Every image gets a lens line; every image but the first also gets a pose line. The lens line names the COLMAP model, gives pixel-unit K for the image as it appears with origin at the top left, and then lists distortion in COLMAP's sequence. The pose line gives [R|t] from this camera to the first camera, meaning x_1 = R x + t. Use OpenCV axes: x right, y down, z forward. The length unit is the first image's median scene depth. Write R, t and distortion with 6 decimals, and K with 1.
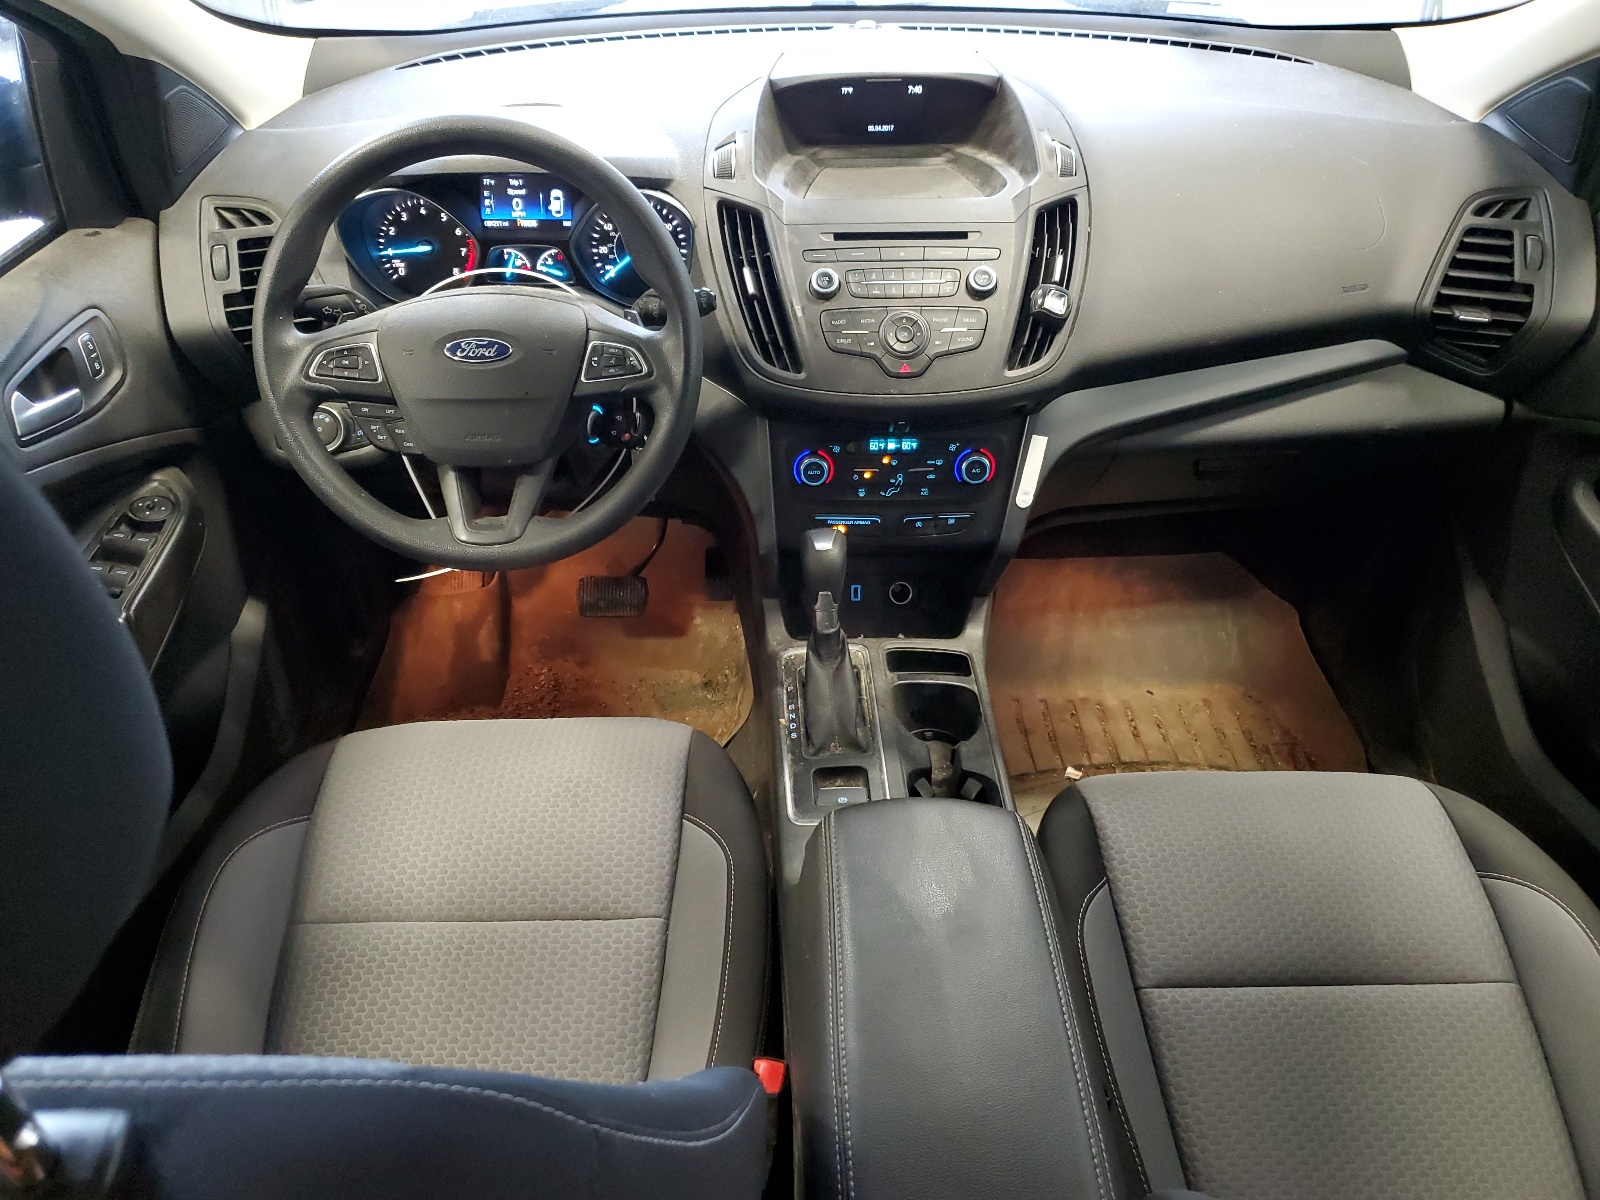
lens RADIAL K [[1228.7, 0, 801.4], [0, 1228.7, 595.9], [0, 0, 1]] dist [0.002329, -0.000942]
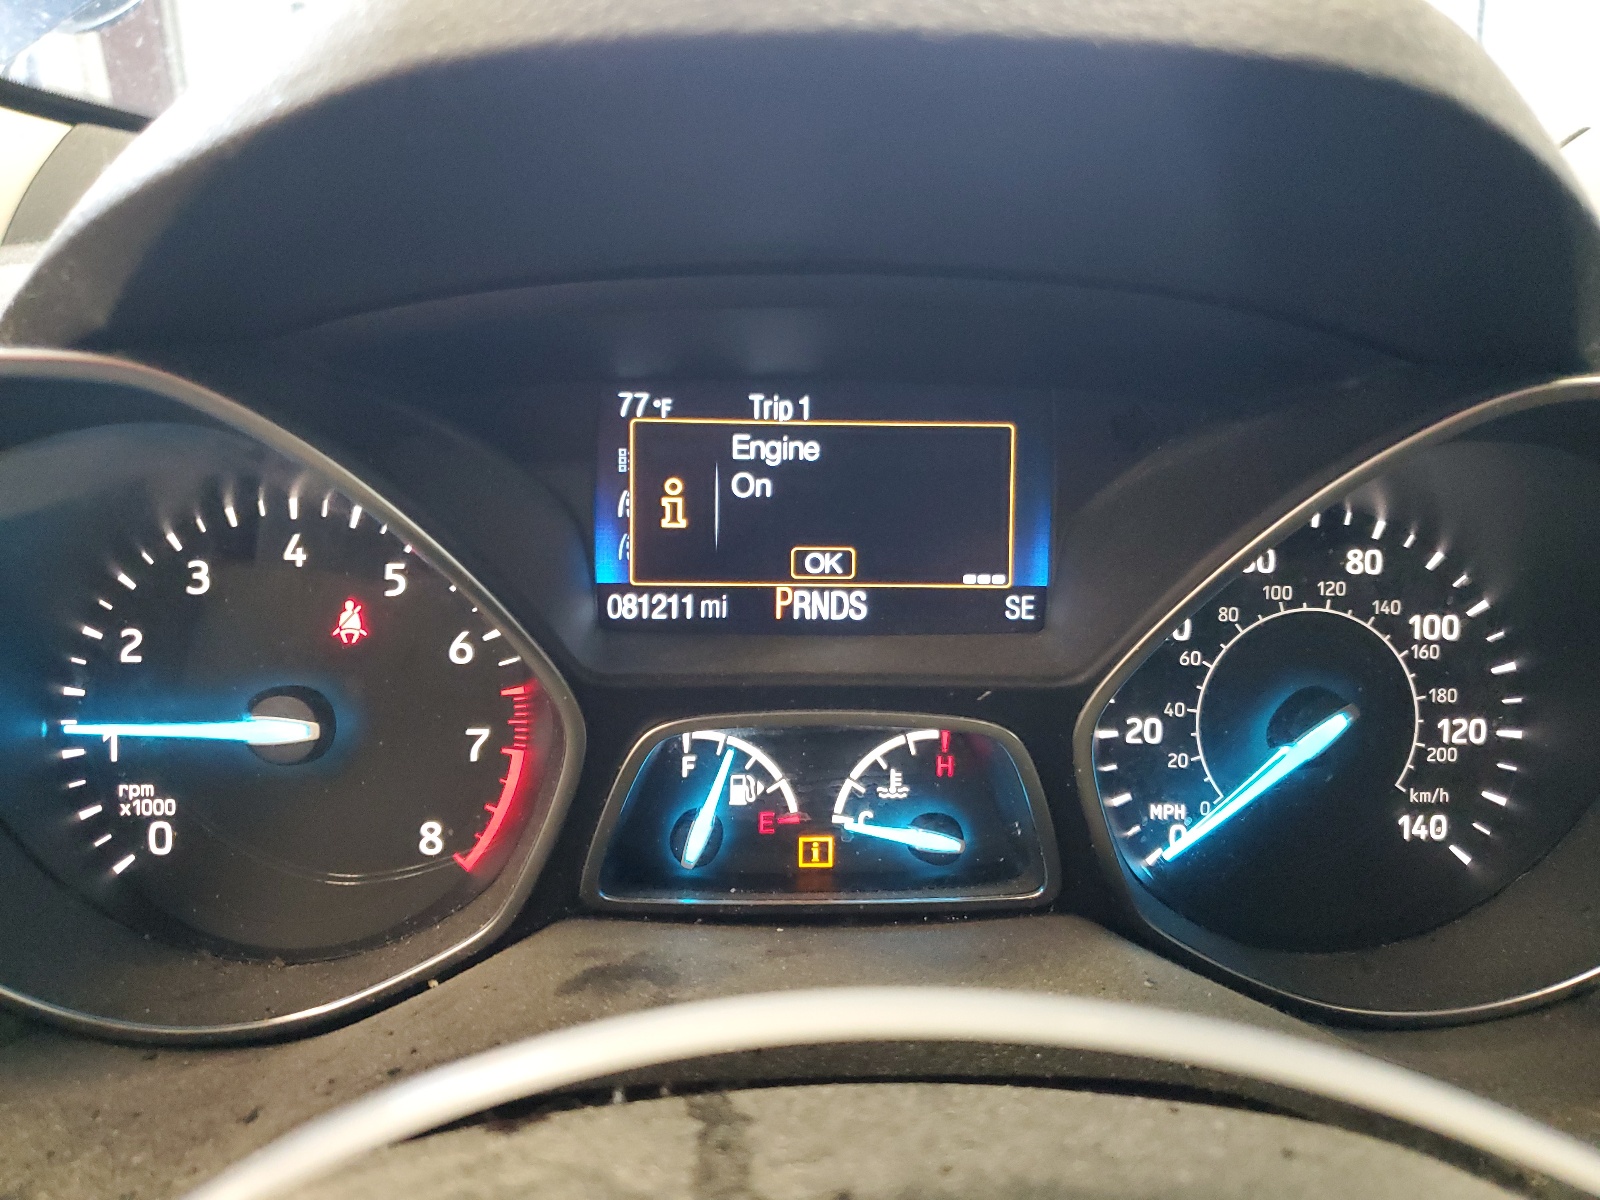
lens RADIAL K [[1228.7, 0, 796.9], [0, 1228.7, 601.1], [0, 0, 1]] dist [0.002329, -0.000942]
pose [[0.999260, 0.001118, 0.038451, -0.229473], [0.011910, 0.941463, -0.336905, -0.232384], [-0.036577, 0.337113, 0.940753, 0.796780]]
